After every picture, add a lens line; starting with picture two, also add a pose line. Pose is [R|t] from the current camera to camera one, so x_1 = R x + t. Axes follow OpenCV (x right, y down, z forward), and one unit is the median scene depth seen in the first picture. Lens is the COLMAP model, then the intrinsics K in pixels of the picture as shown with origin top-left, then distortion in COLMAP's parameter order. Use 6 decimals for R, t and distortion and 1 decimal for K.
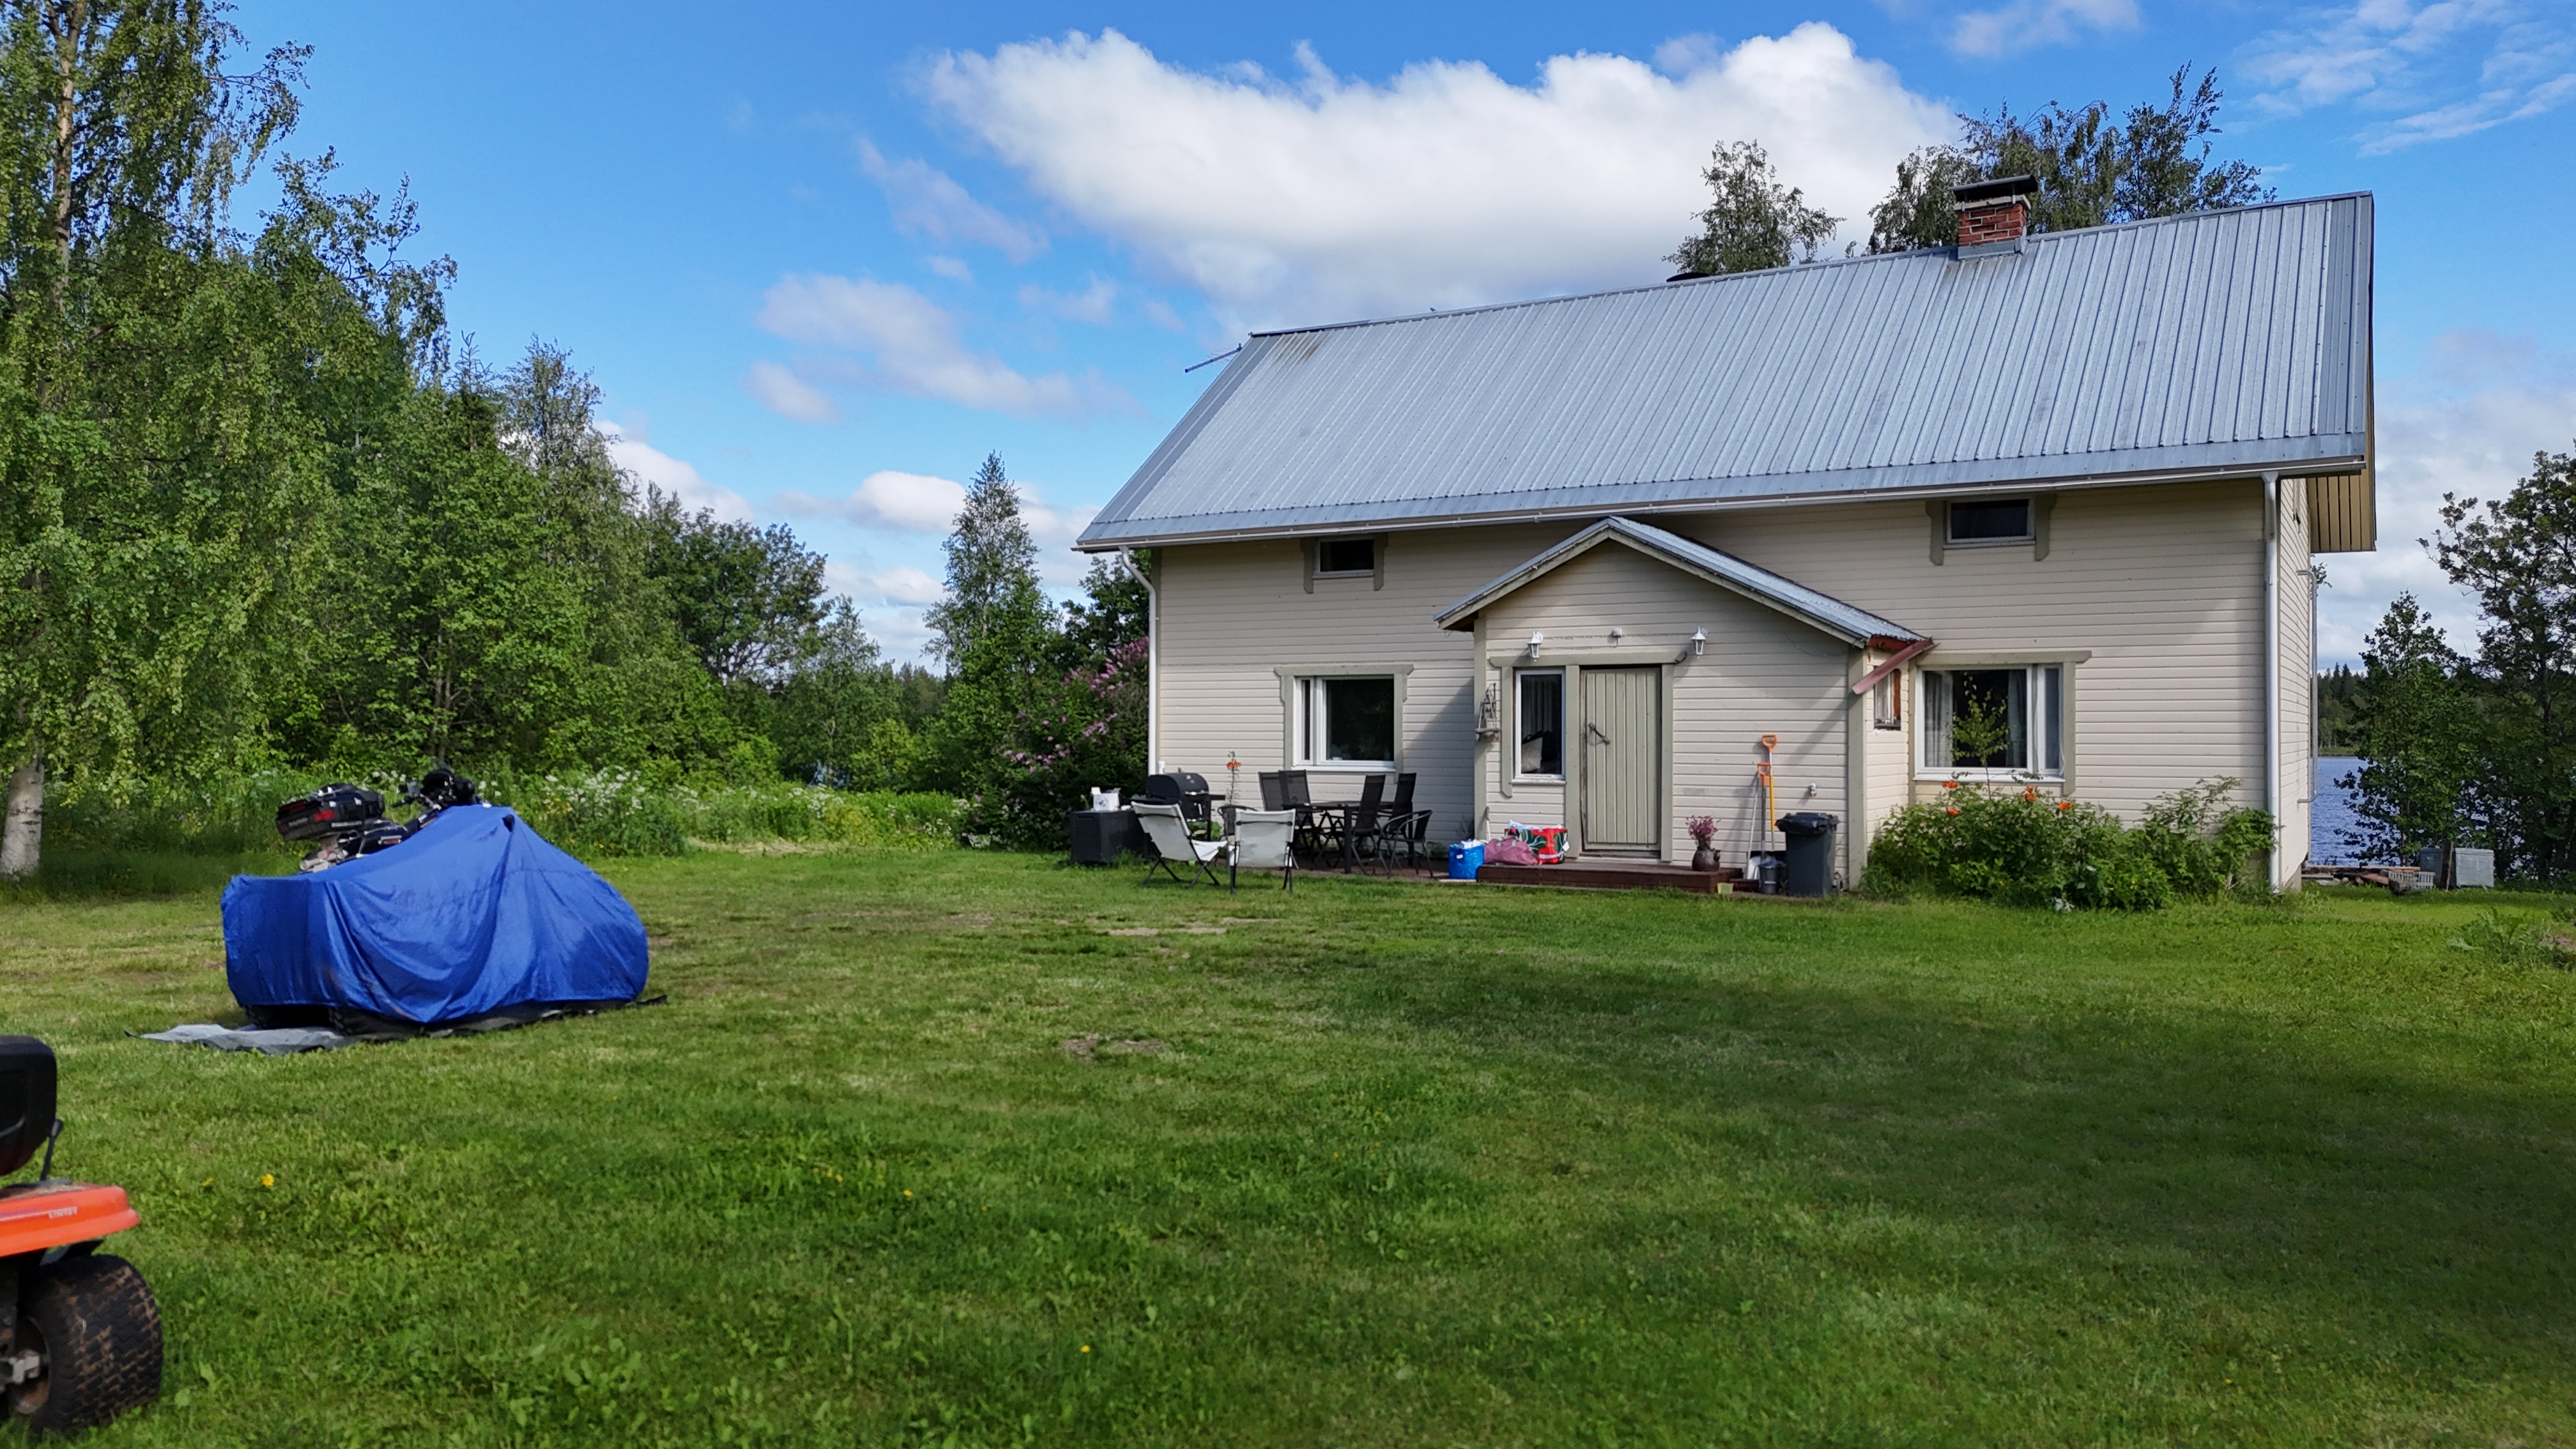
lens RADIAL K [[1882.8, 0, 1288.0], [0, 1882.8, 724.5], [0, 0, 1]] dist [0.117692, -0.134929]
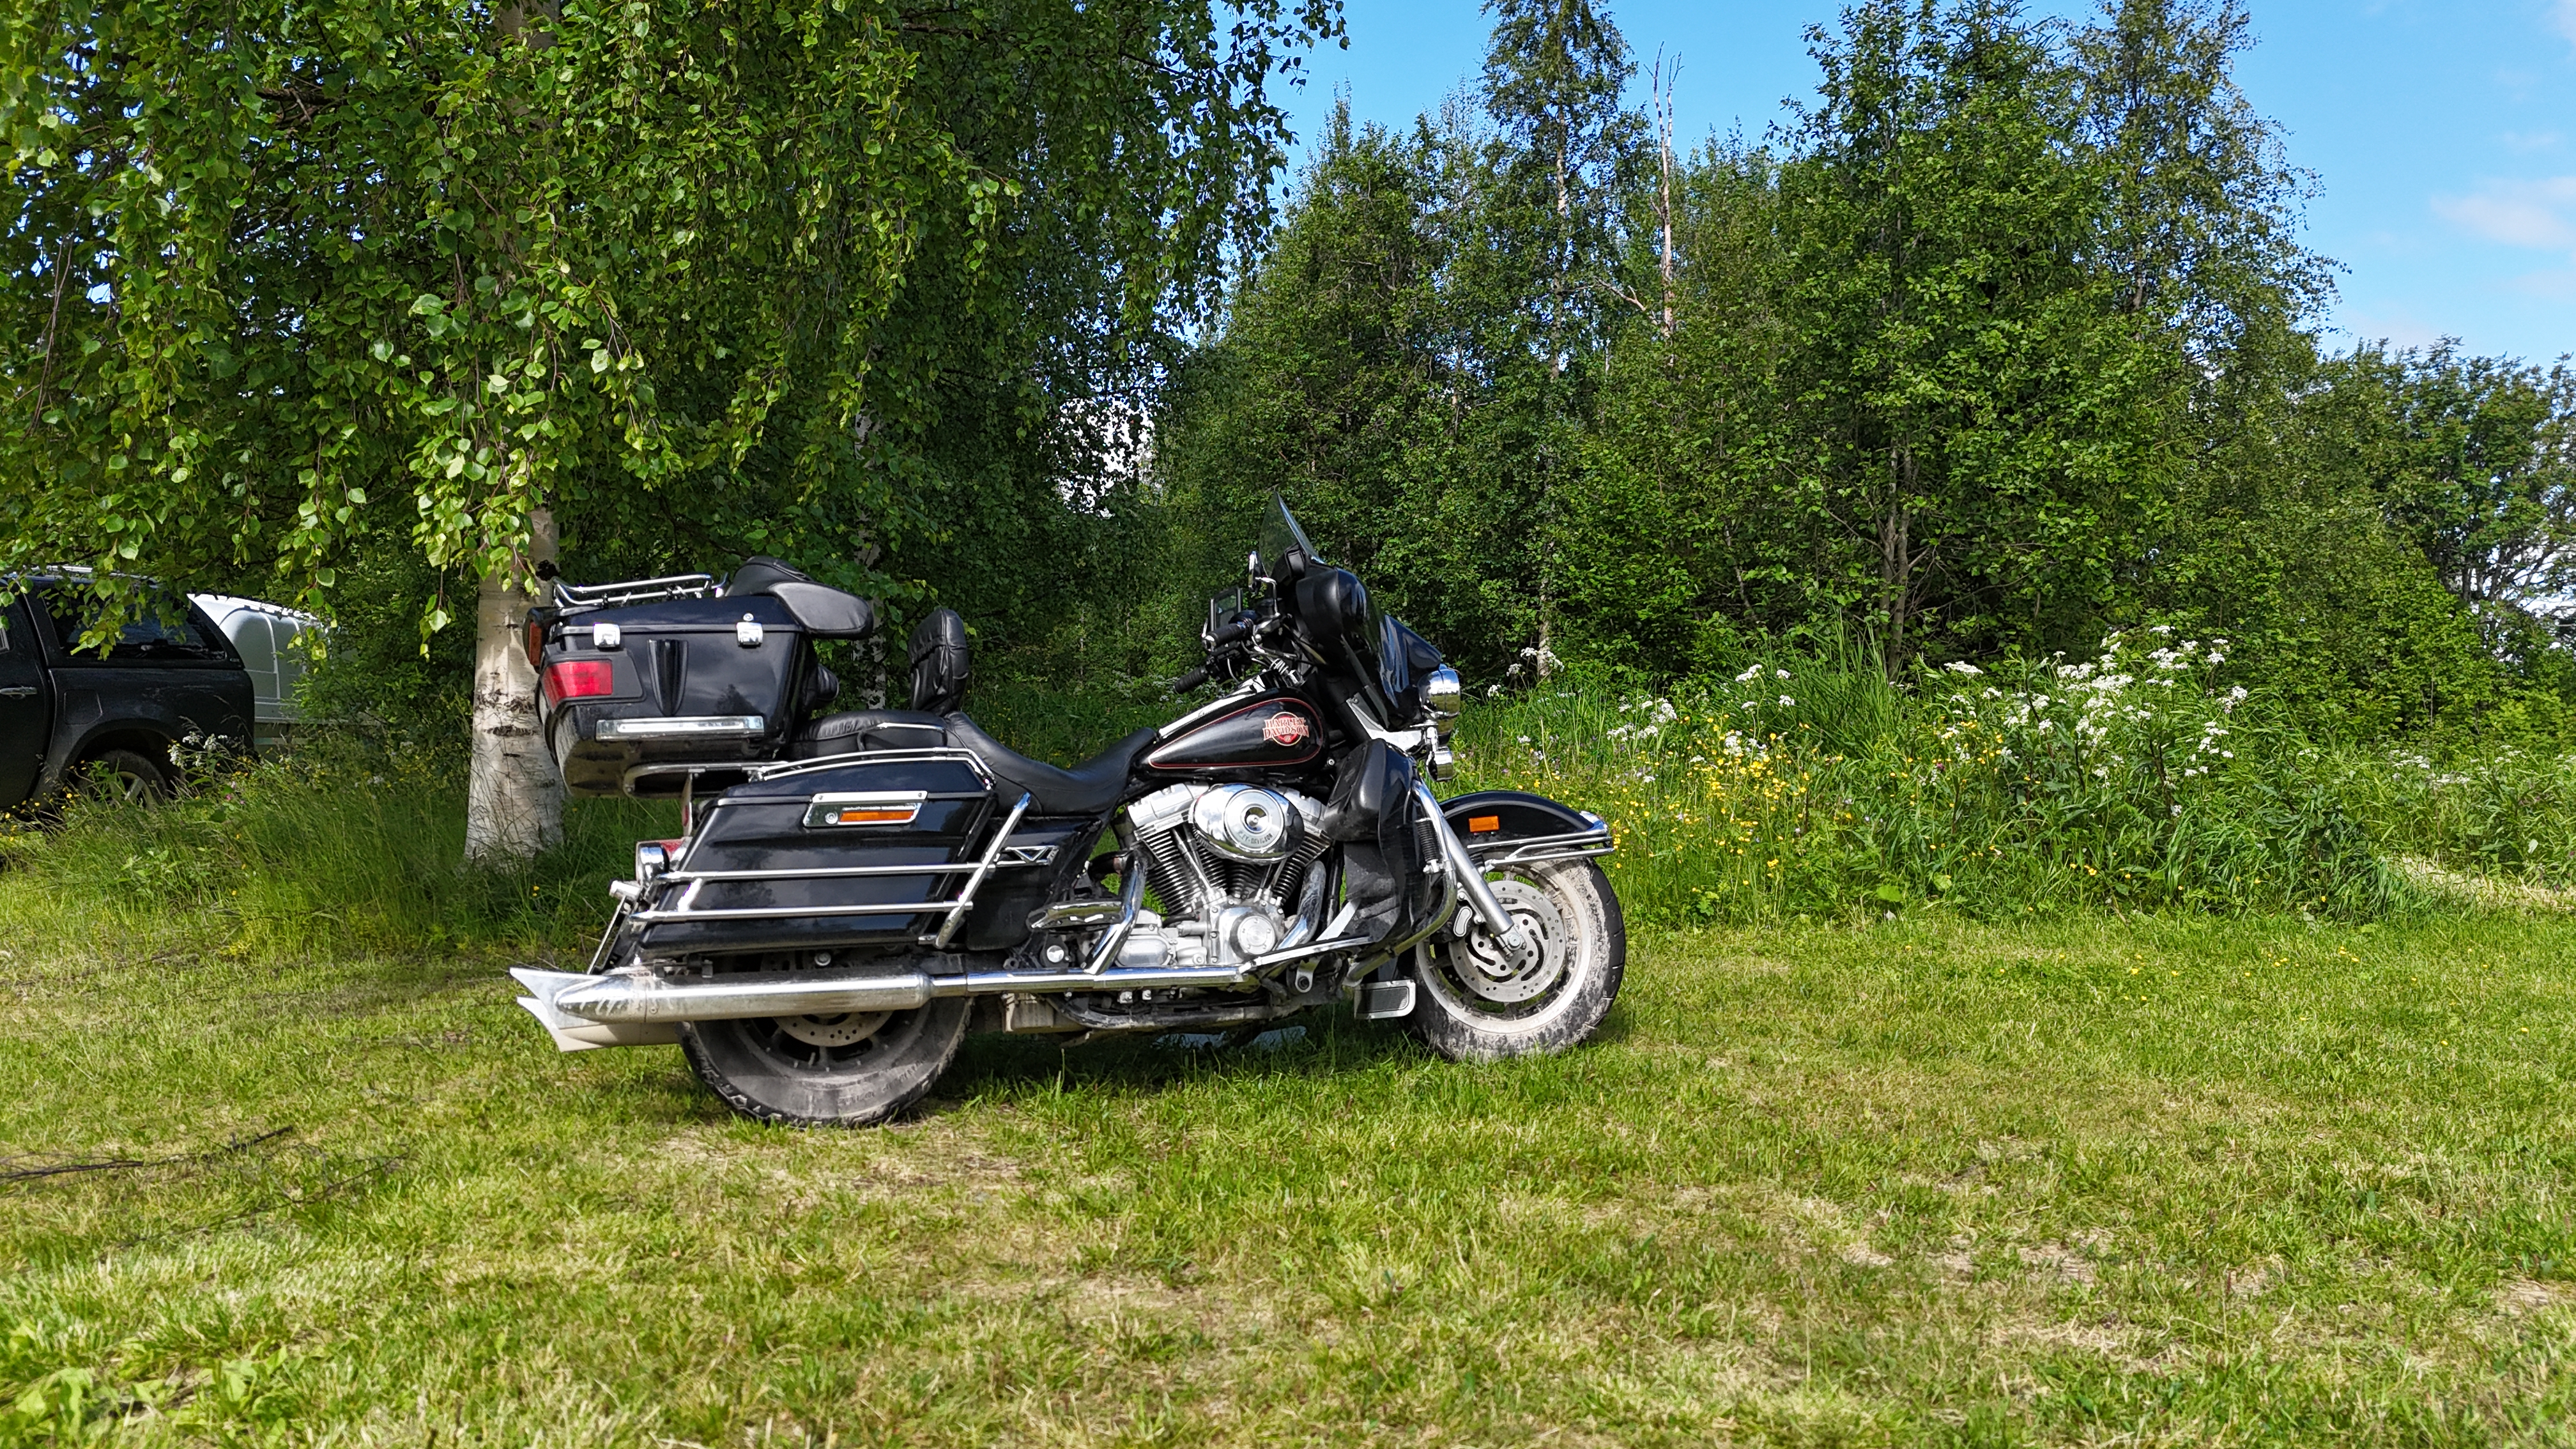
lens RADIAL K [[1882.8, 0, 1288.0], [0, 1882.8, 724.5], [0, 0, 1]] dist [0.117692, -0.134929]
pose [[0.671717, 0.003890, -0.740798, -0.146734], [-0.002920, 0.999992, 0.002604, 0.026691], [0.740802, 0.000414, 0.671723, 0.469773]]
